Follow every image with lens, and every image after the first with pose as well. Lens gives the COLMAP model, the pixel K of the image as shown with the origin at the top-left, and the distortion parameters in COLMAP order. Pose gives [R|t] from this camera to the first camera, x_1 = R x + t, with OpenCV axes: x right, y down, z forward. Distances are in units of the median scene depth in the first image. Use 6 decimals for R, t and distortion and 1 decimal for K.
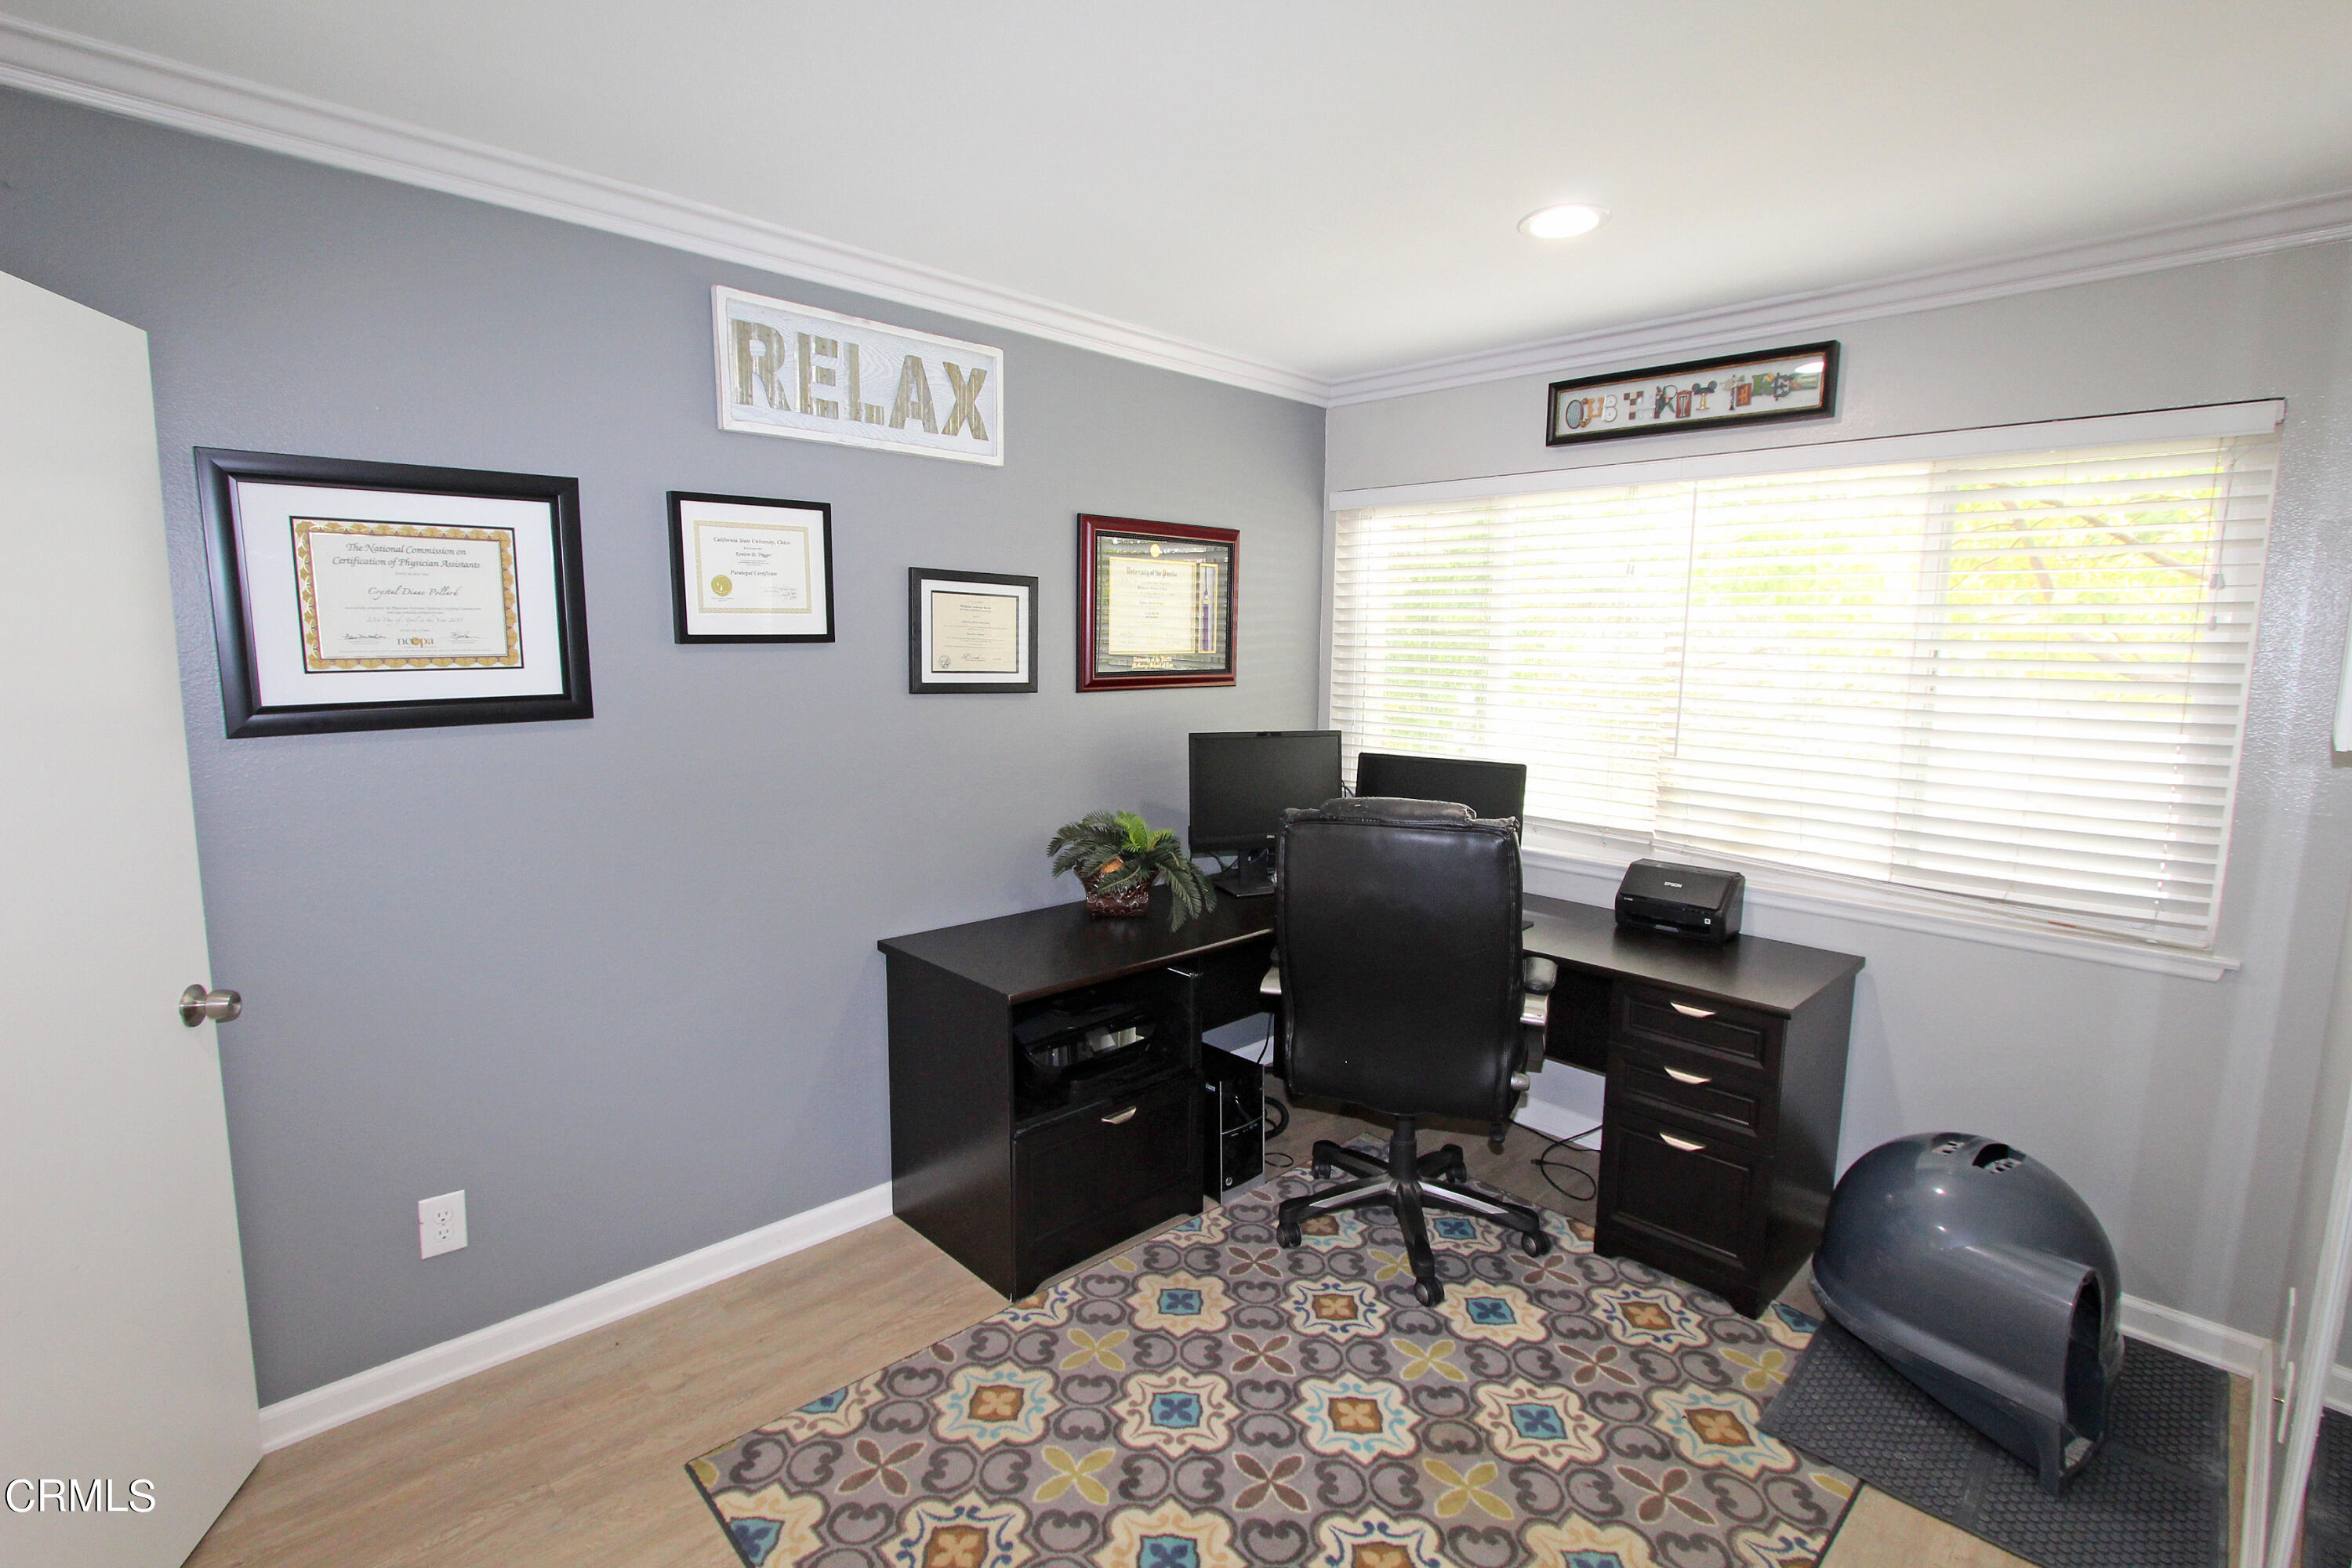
lens RADIAL K [[1085.5, 0, 1172.1], [0, 1085.5, 780.4], [0, 0, 1]] dist [-0.022685, 0.004747]
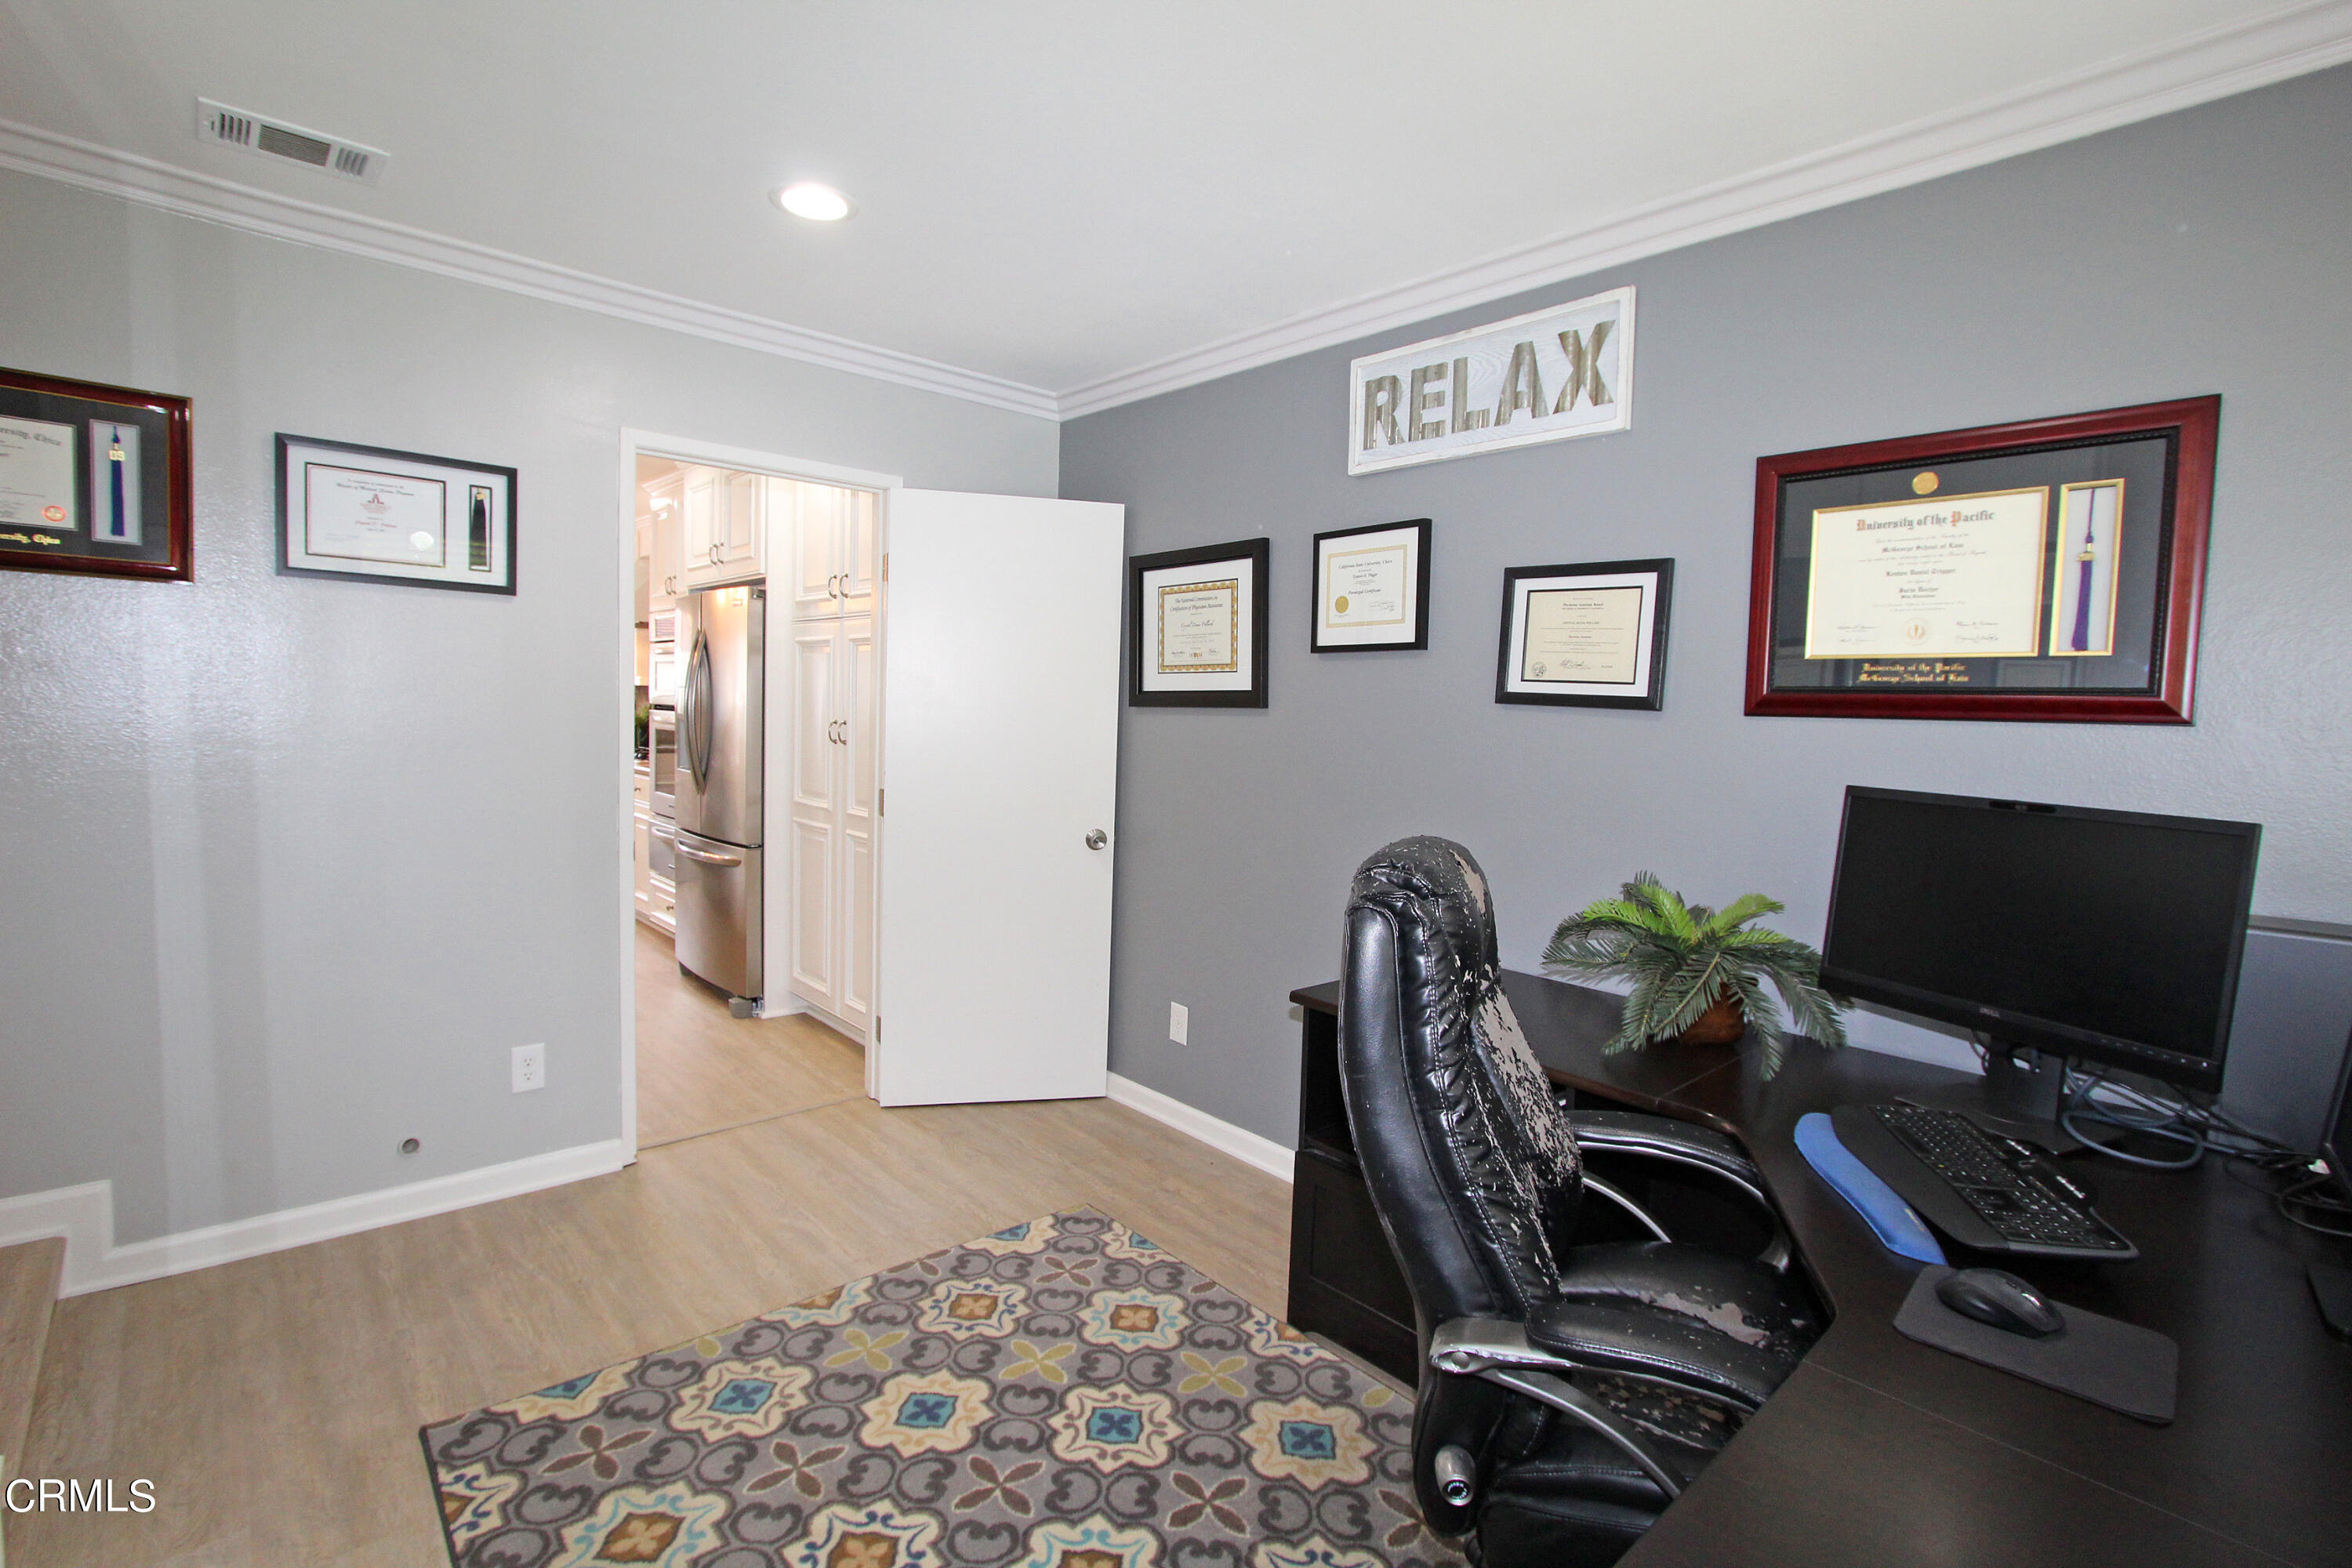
lens RADIAL K [[1085.5, 0, 1172.1], [0, 1085.5, 780.4], [0, 0, 1]] dist [-0.022685, 0.004747]
pose [[-0.032077, 0.057009, -0.997858, 0.776170], [-0.161690, 0.984925, 0.061468, -0.029700], [0.986320, 0.163315, -0.022375, 0.838528]]
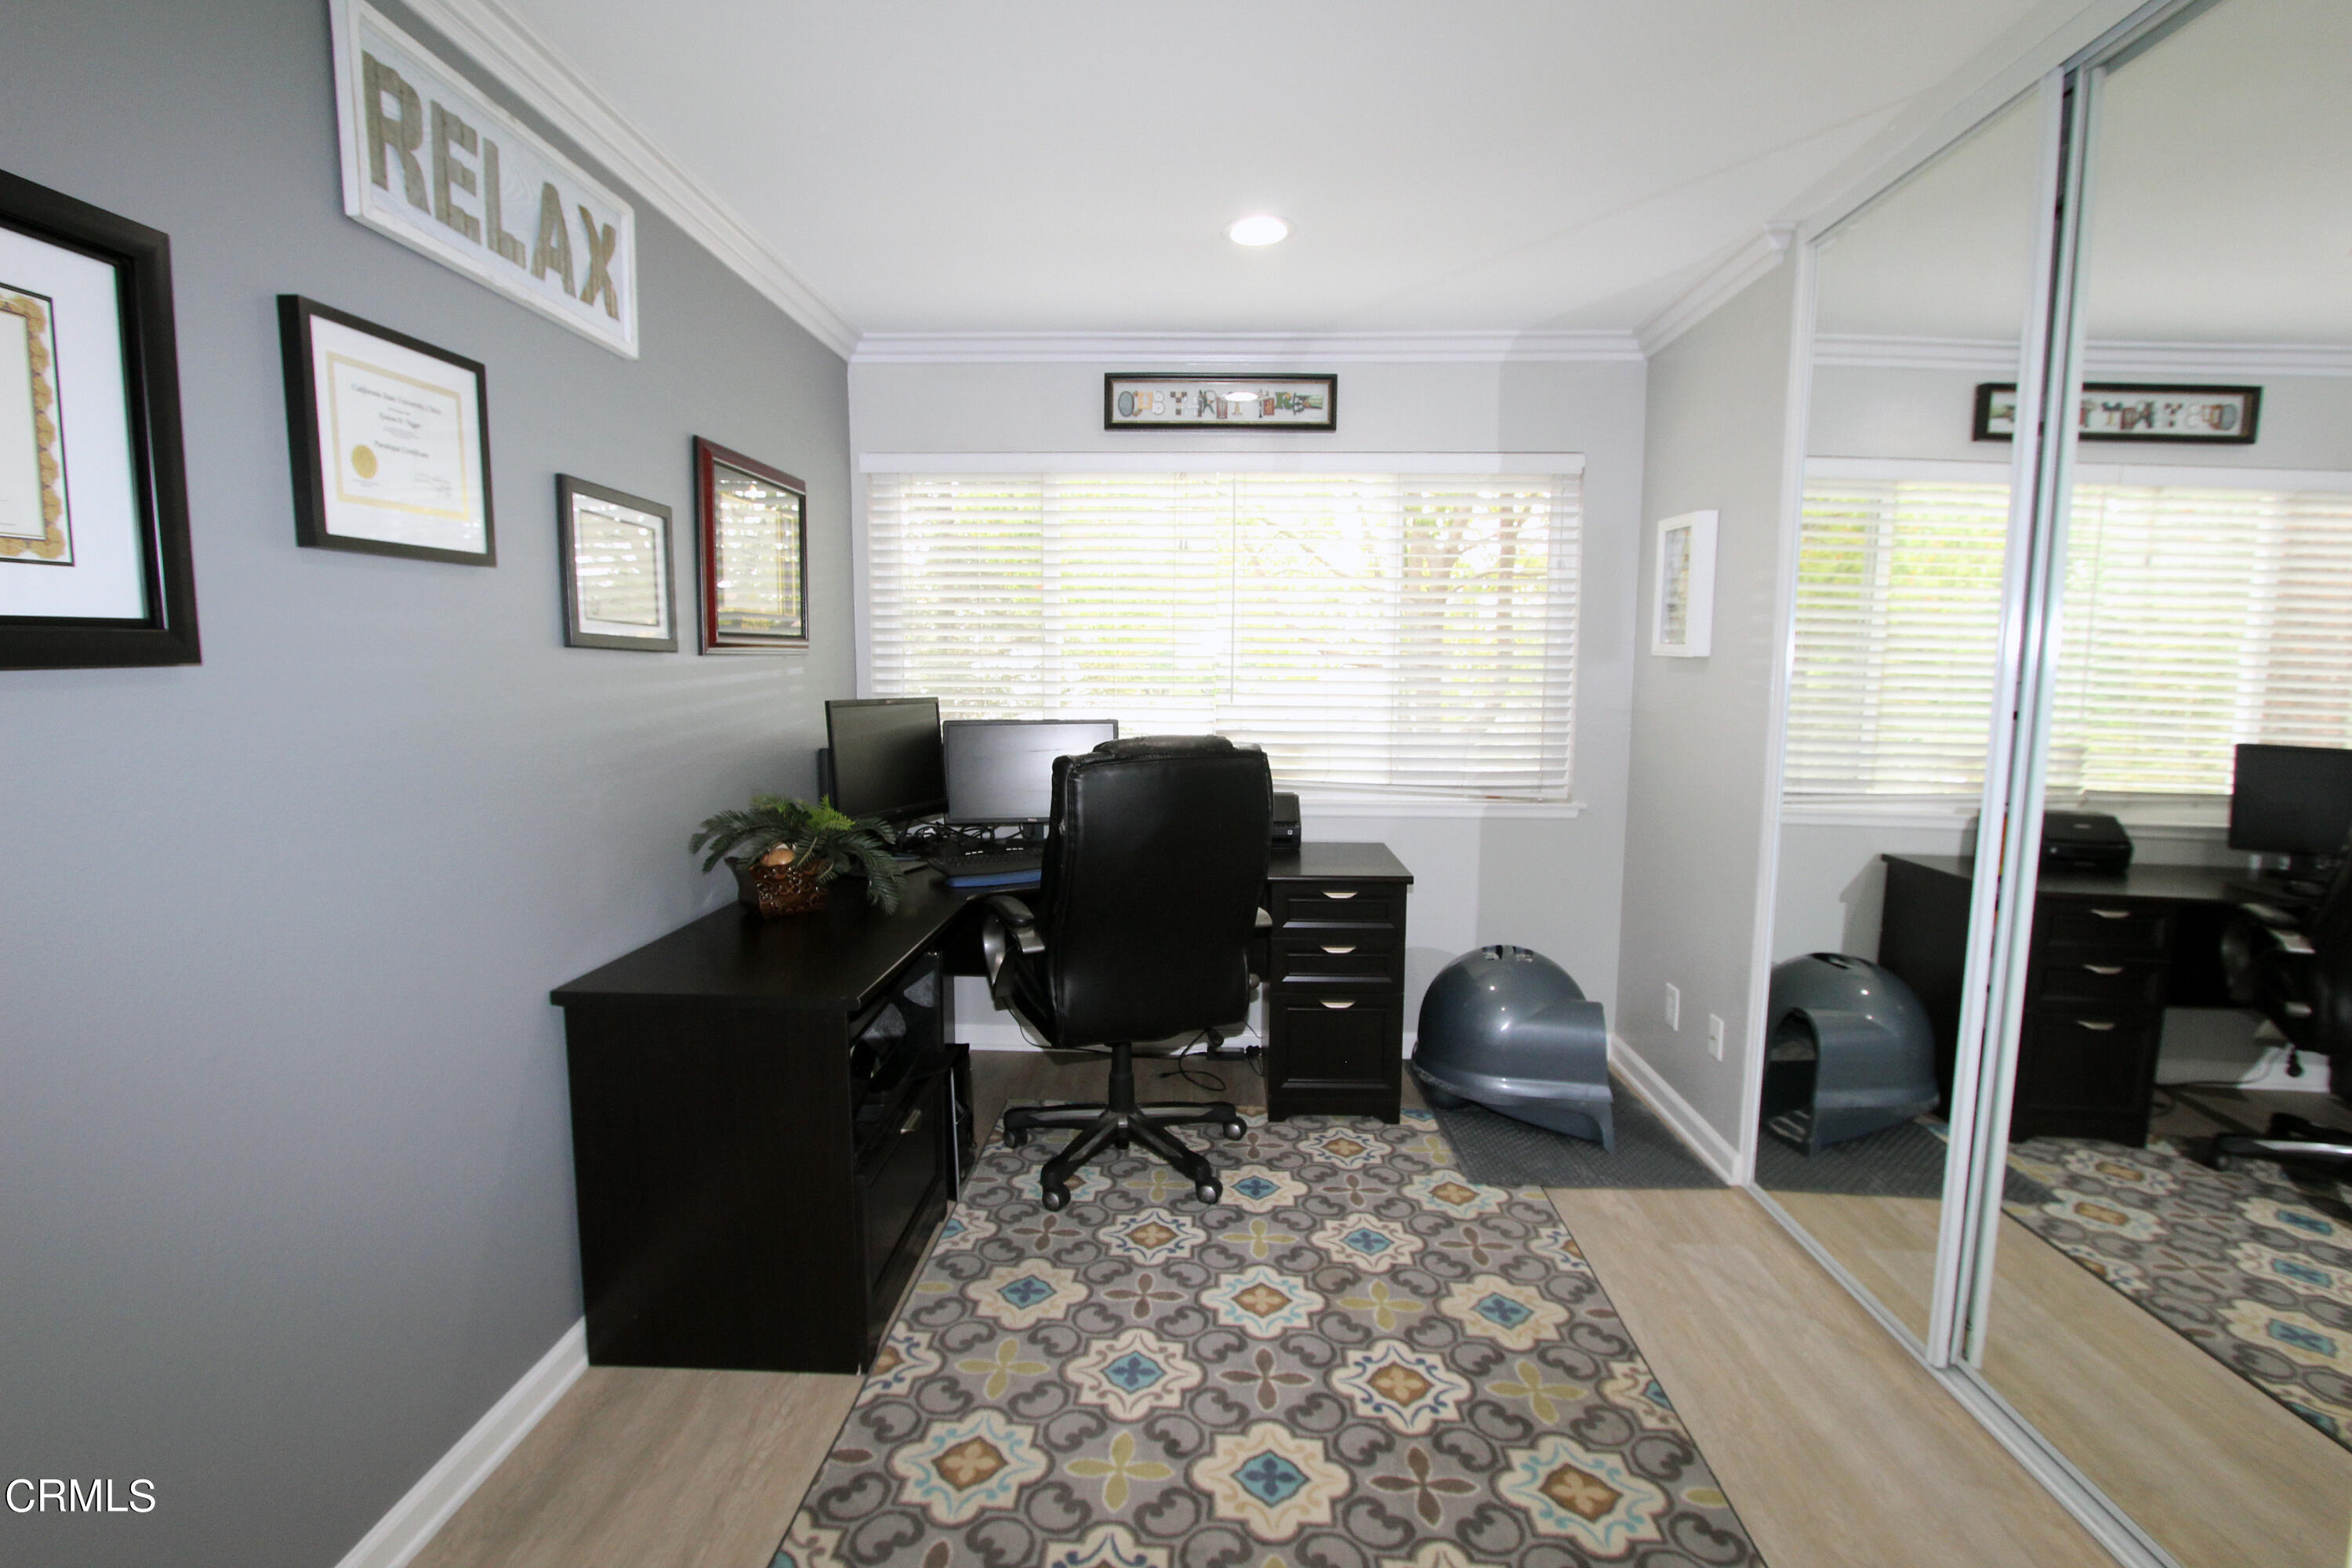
lens RADIAL K [[1085.5, 0, 1172.1], [0, 1085.5, 780.4], [0, 0, 1]] dist [-0.022685, 0.004747]
pose [[0.722463, -0.084939, 0.686172, -0.501638], [0.095832, 0.995148, 0.022285, 0.036193], [-0.684736, 0.049657, 0.727098, 0.216688]]
